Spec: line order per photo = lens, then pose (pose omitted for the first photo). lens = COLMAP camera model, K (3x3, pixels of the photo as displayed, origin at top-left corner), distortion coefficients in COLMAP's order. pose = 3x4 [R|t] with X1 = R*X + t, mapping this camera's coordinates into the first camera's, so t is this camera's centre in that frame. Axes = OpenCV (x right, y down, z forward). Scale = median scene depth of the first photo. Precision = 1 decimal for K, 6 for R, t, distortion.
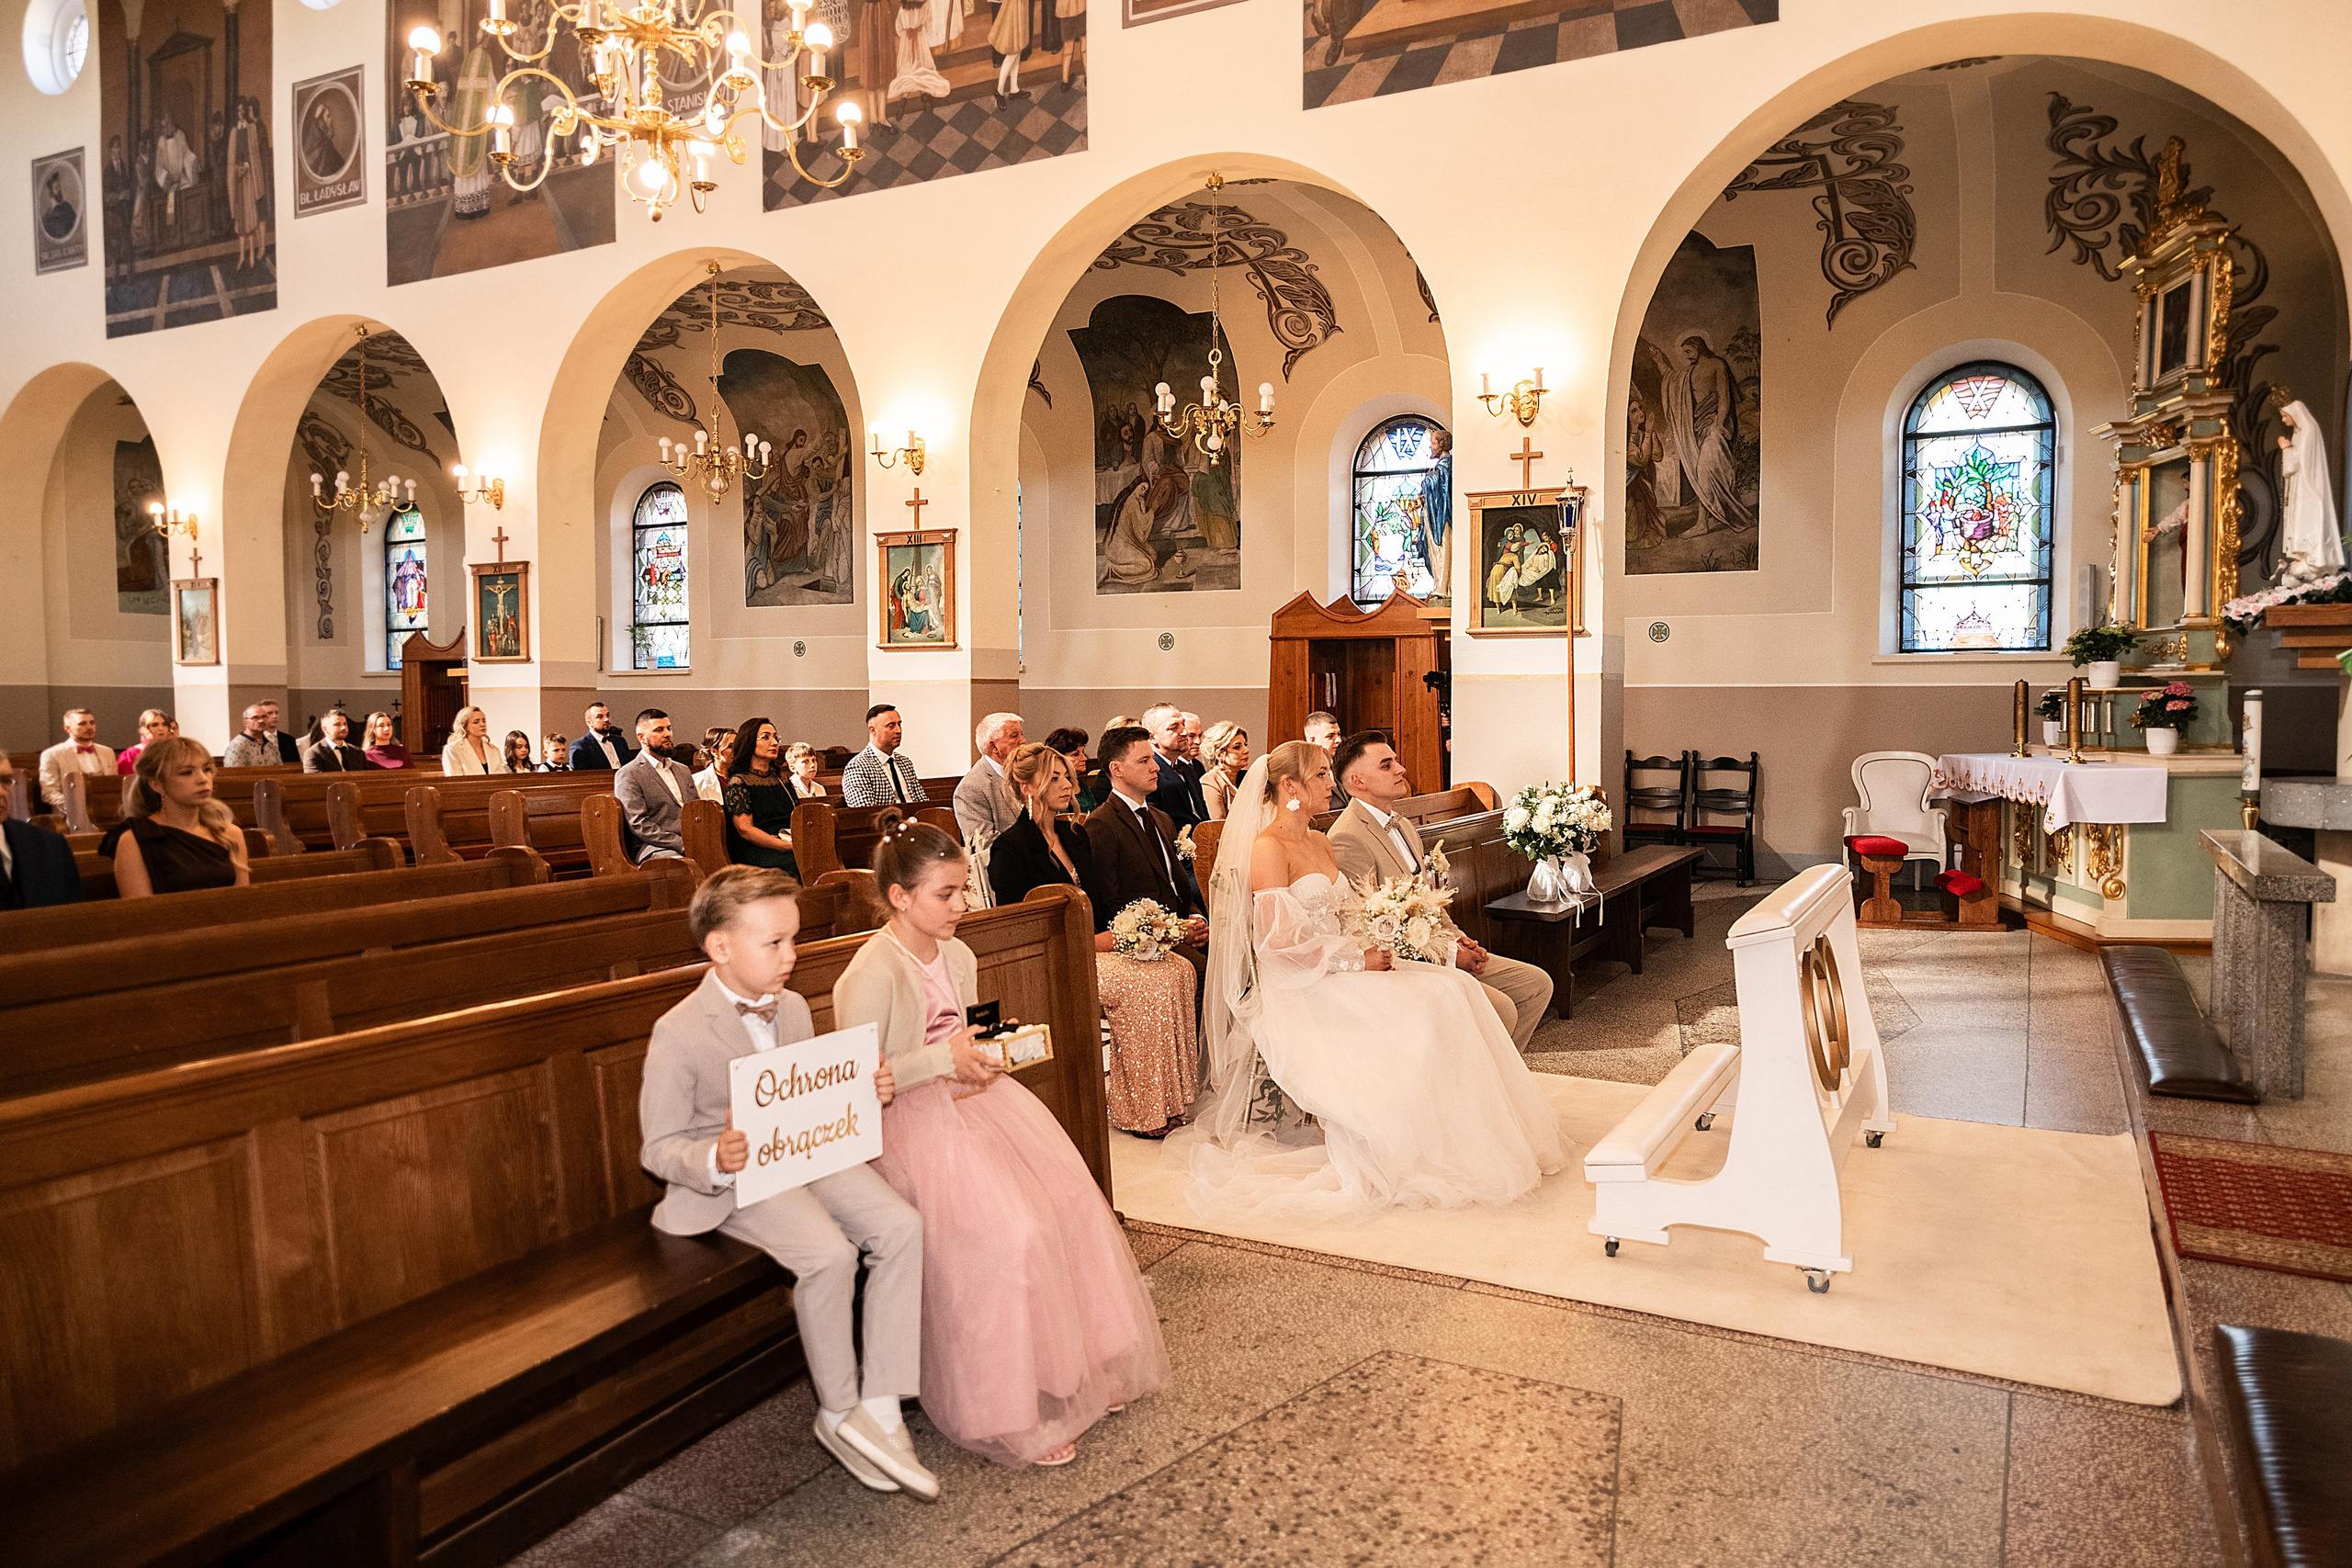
lens RADIAL K [[1608.6, 0, 1179.3], [0, 1608.6, 775.6], [0, 0, 1]] dist [-0.050266, 0.060398]
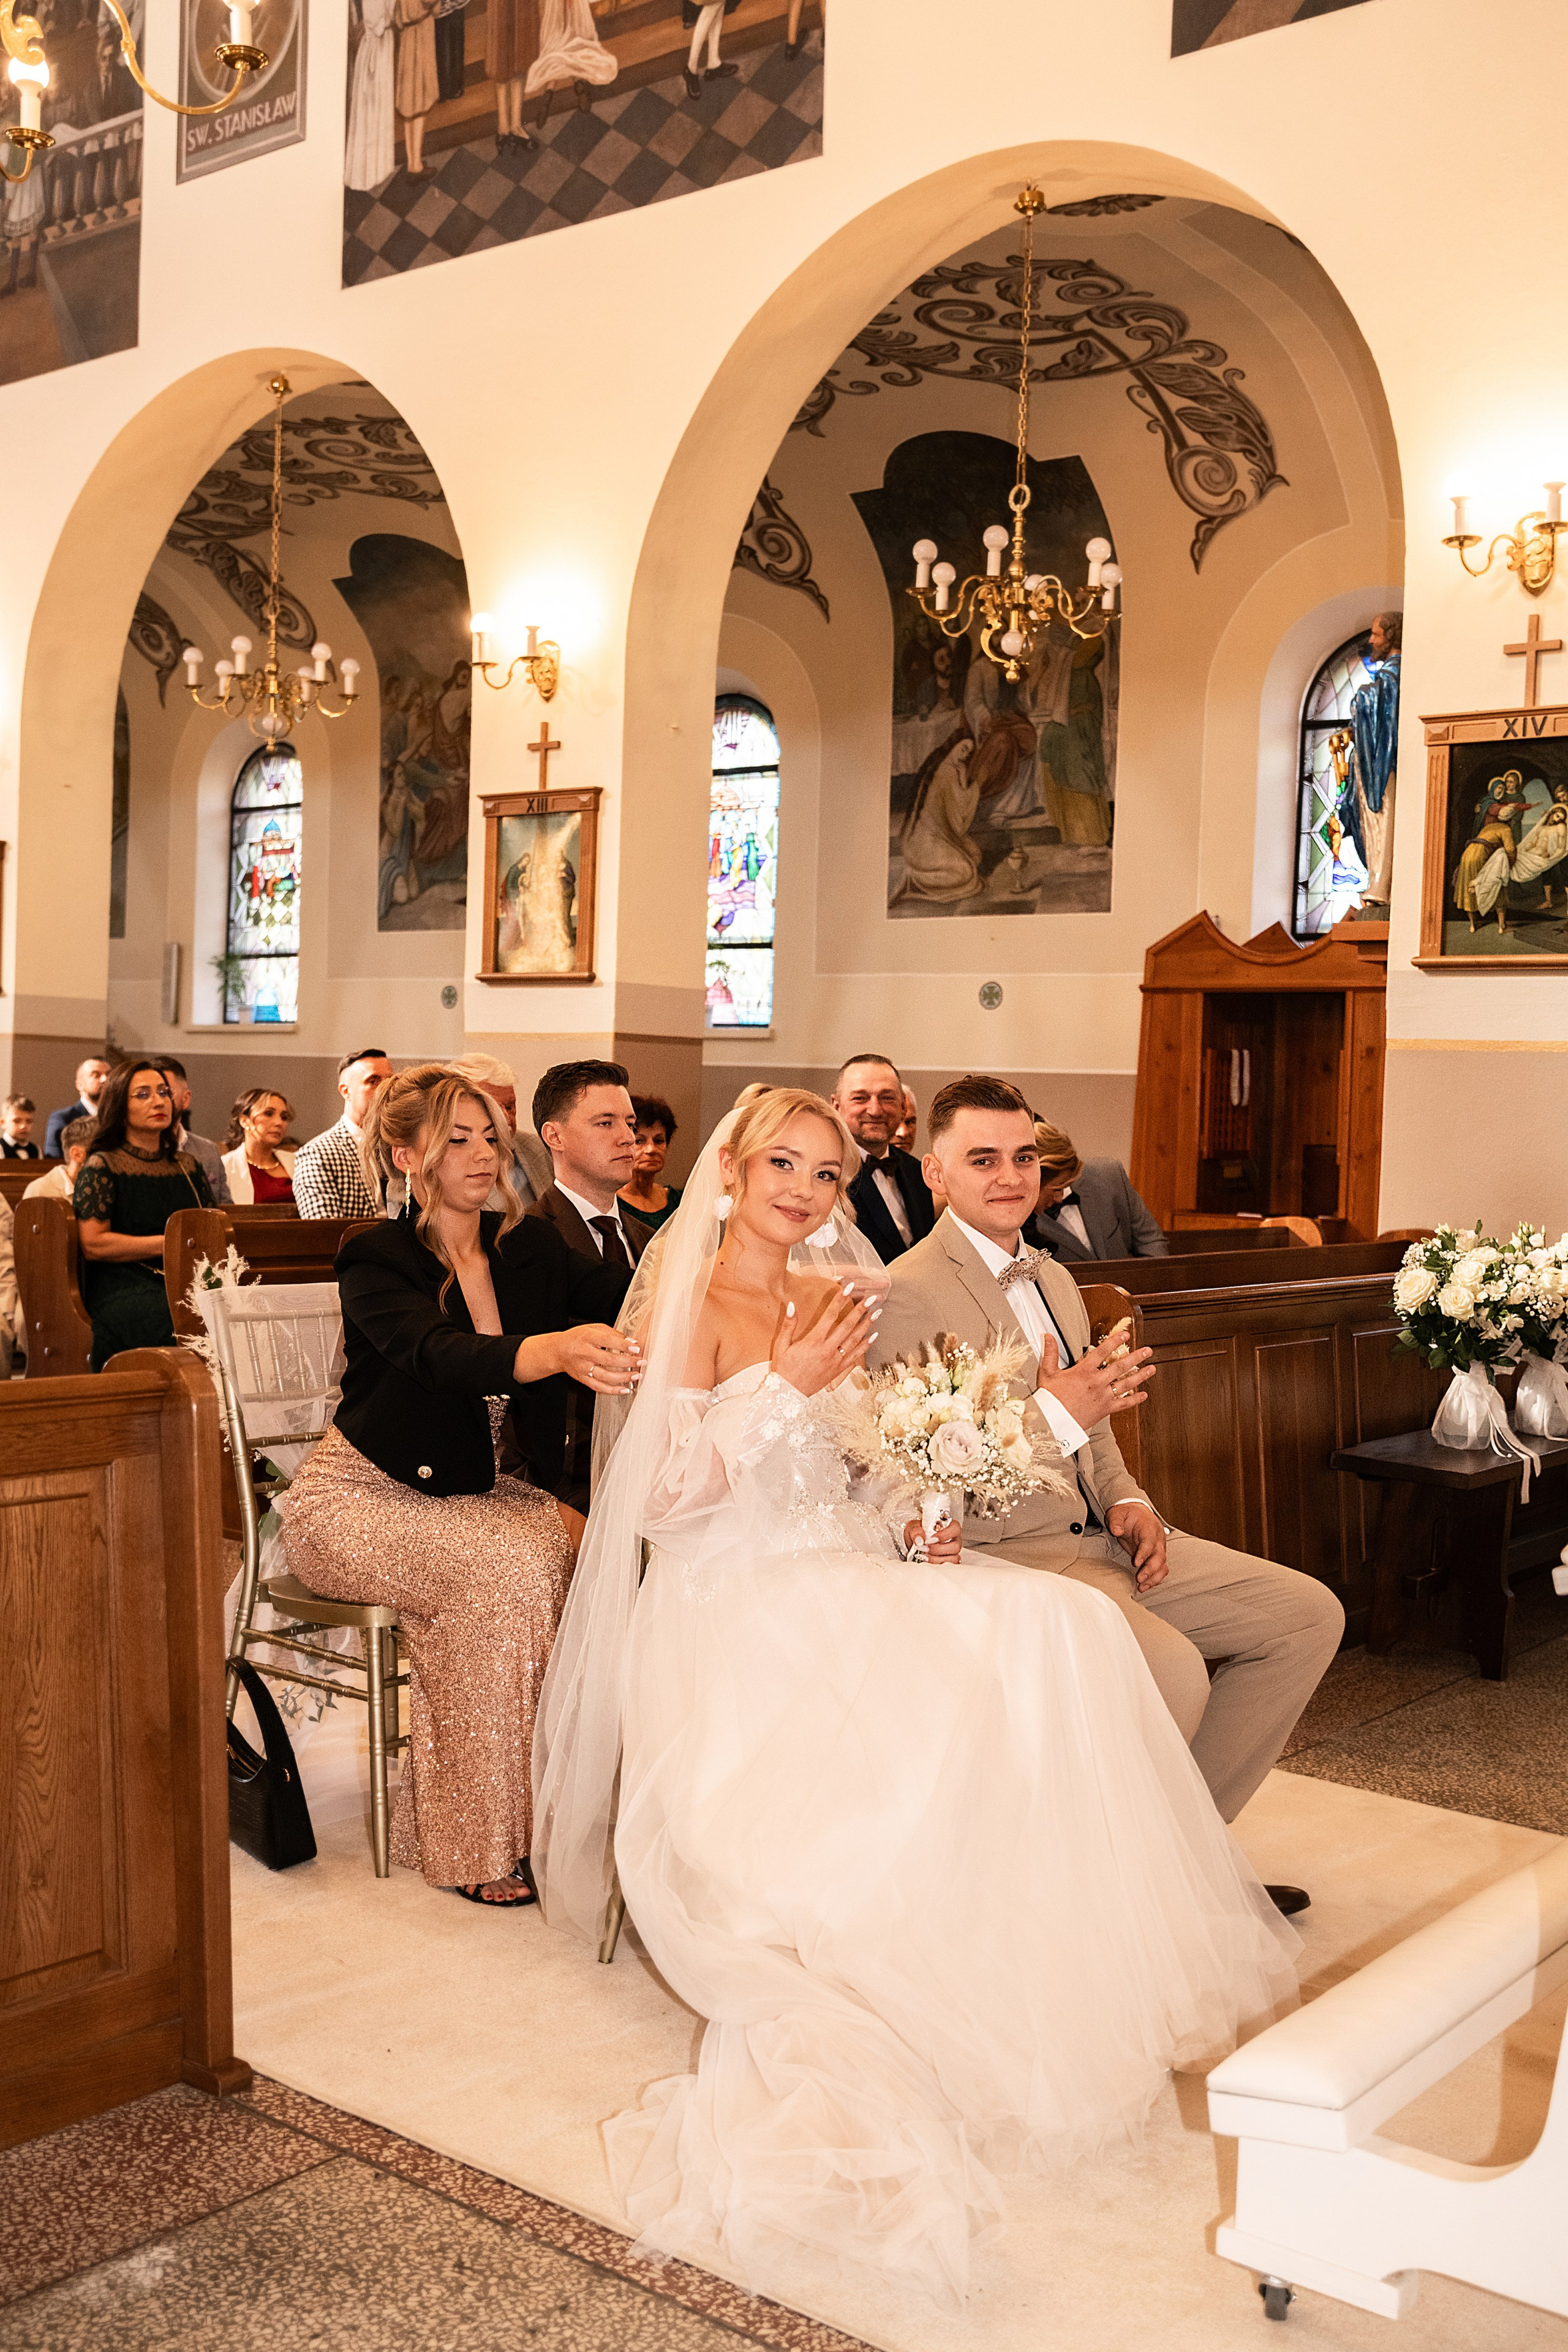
lens RADIAL K [[2327.1, 0, 787.1], [0, 2327.1, 1187.0], [0, 0, 1]] dist [-0.012929, 0.057587]
pose [[0.985941, 0.040150, -0.162200, 0.080799], [-0.042980, 0.998978, -0.013975, 0.008176], [0.161473, 0.020750, 0.986659, 0.133168]]
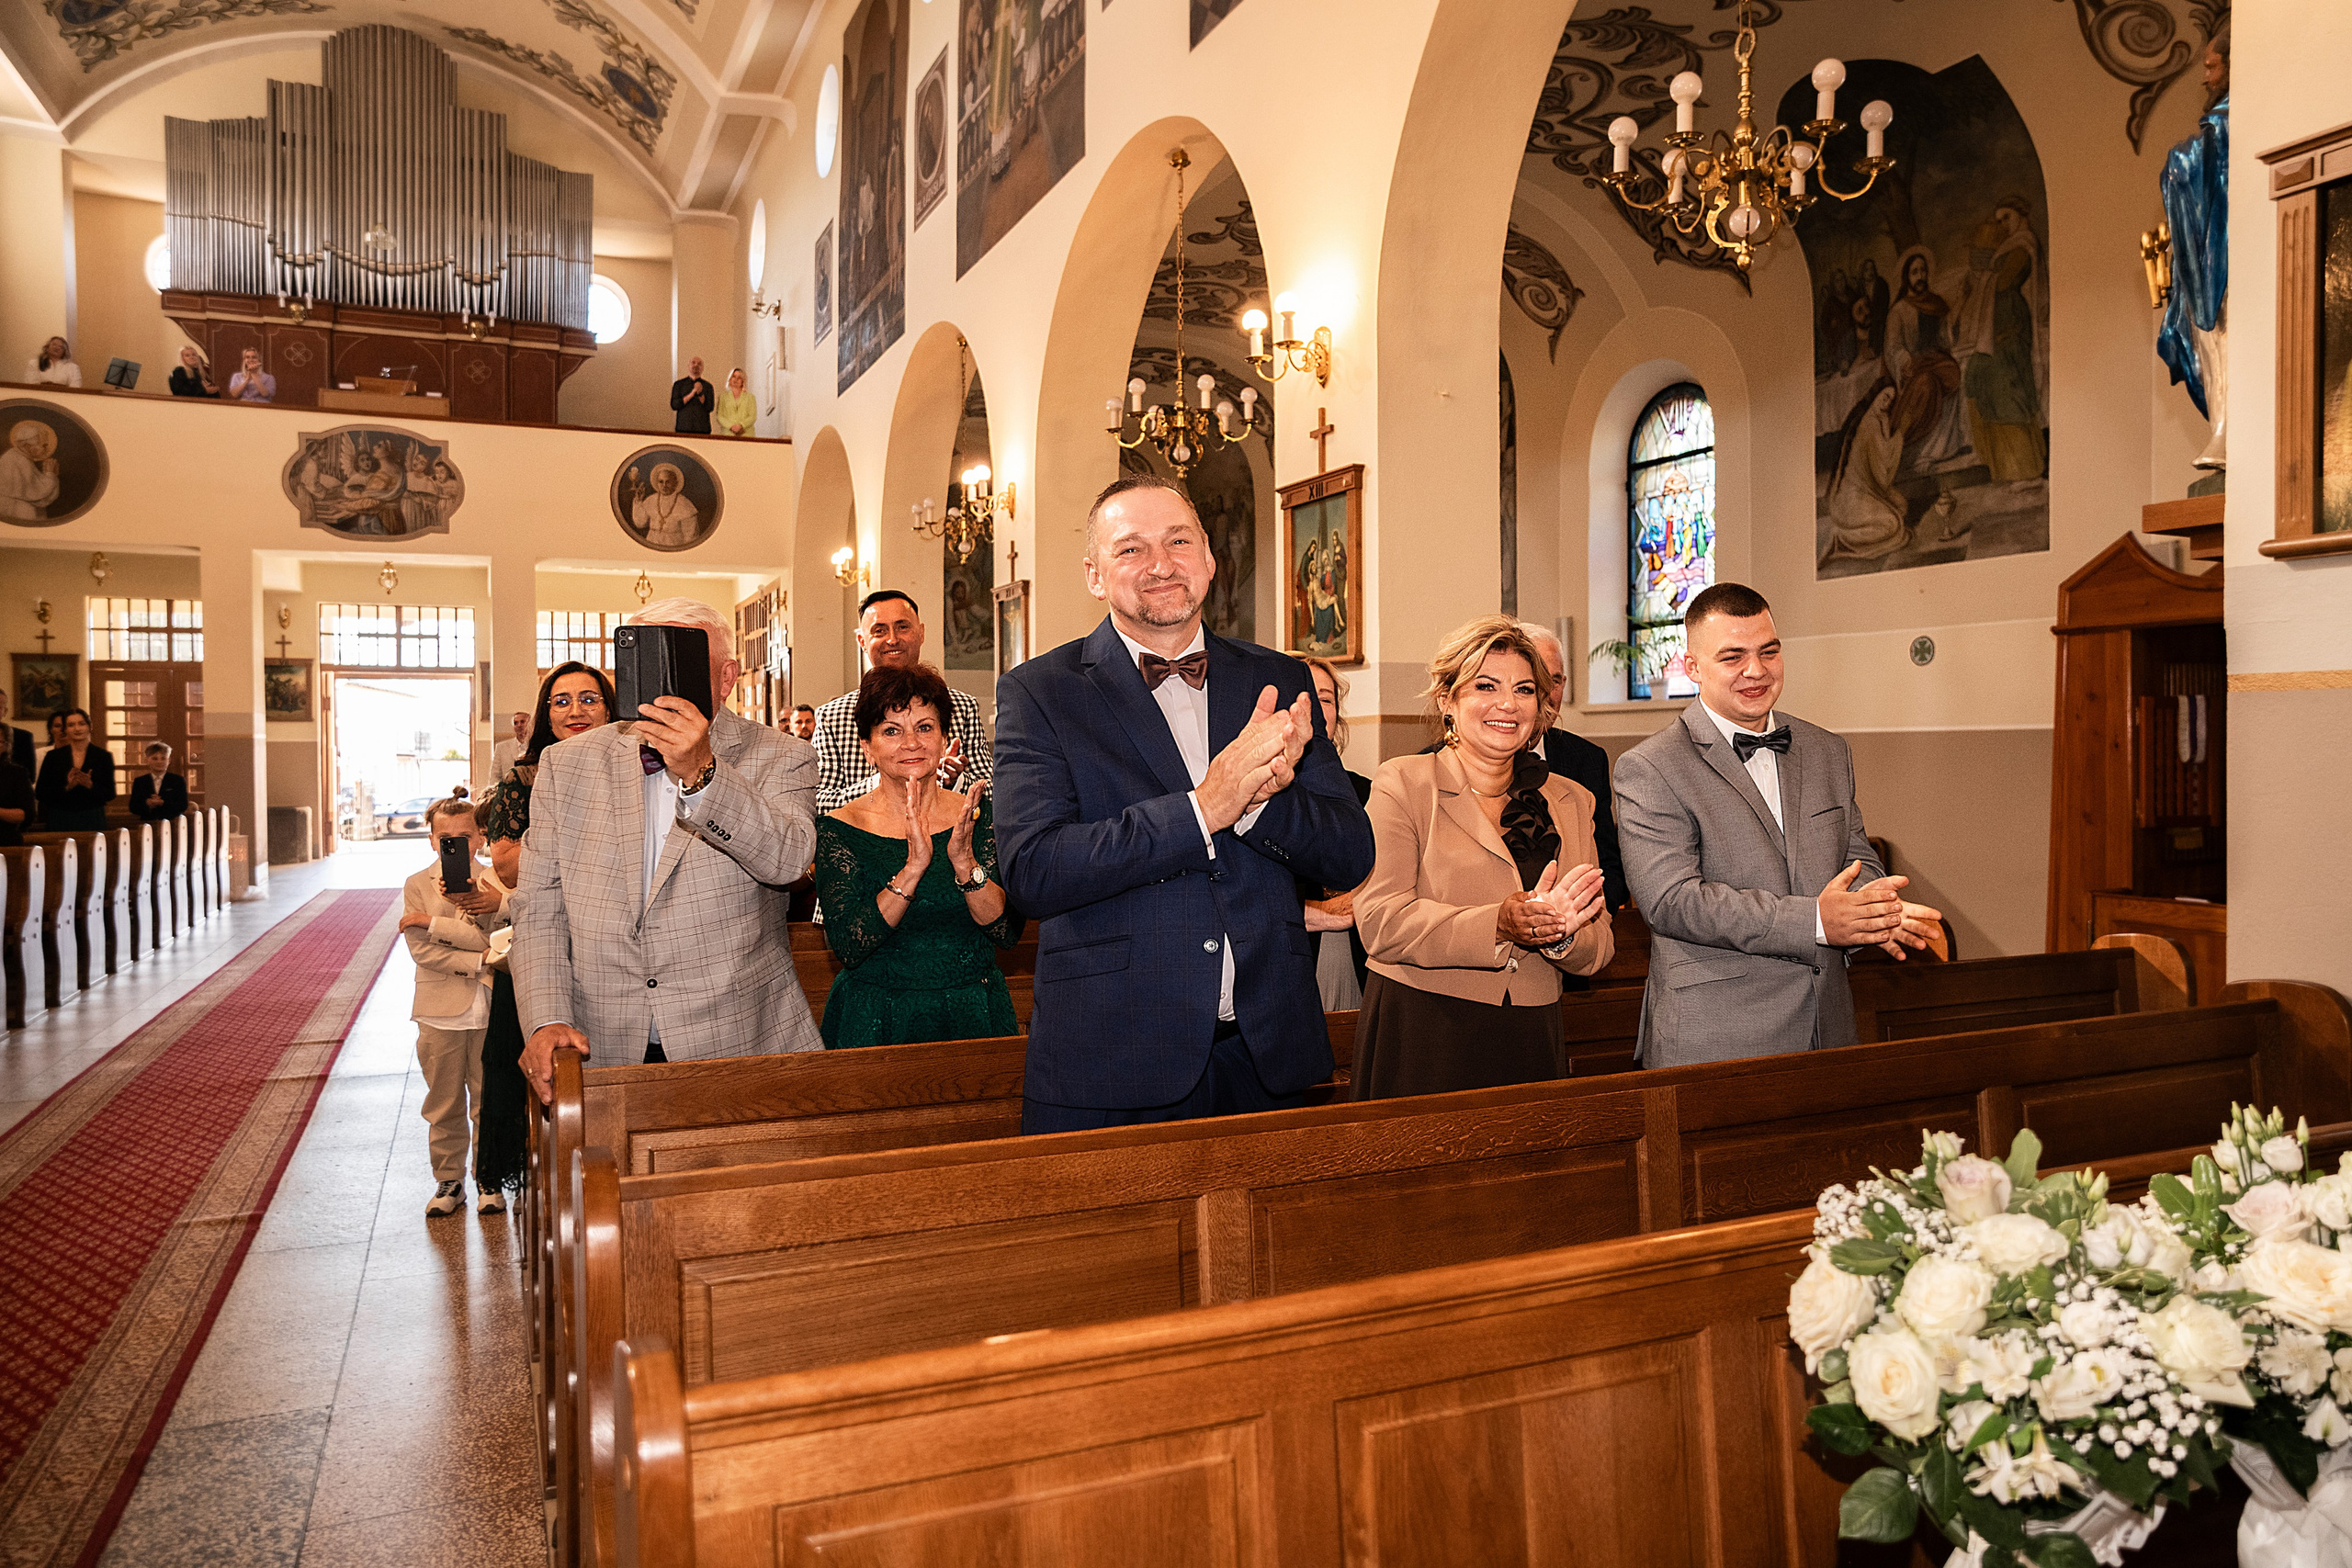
lens RADIAL K [[1601.5, 0, 1179.0], [0, 1601.5, 773.9], [0, 0, 1]] dist [-0.049470, 0.059973]
pose [[0.792780, 0.004748, -0.609489, 0.167348], [-0.025436, 0.999356, -0.025300, -0.021714], [0.608977, 0.035561, 0.792390, 0.483548]]
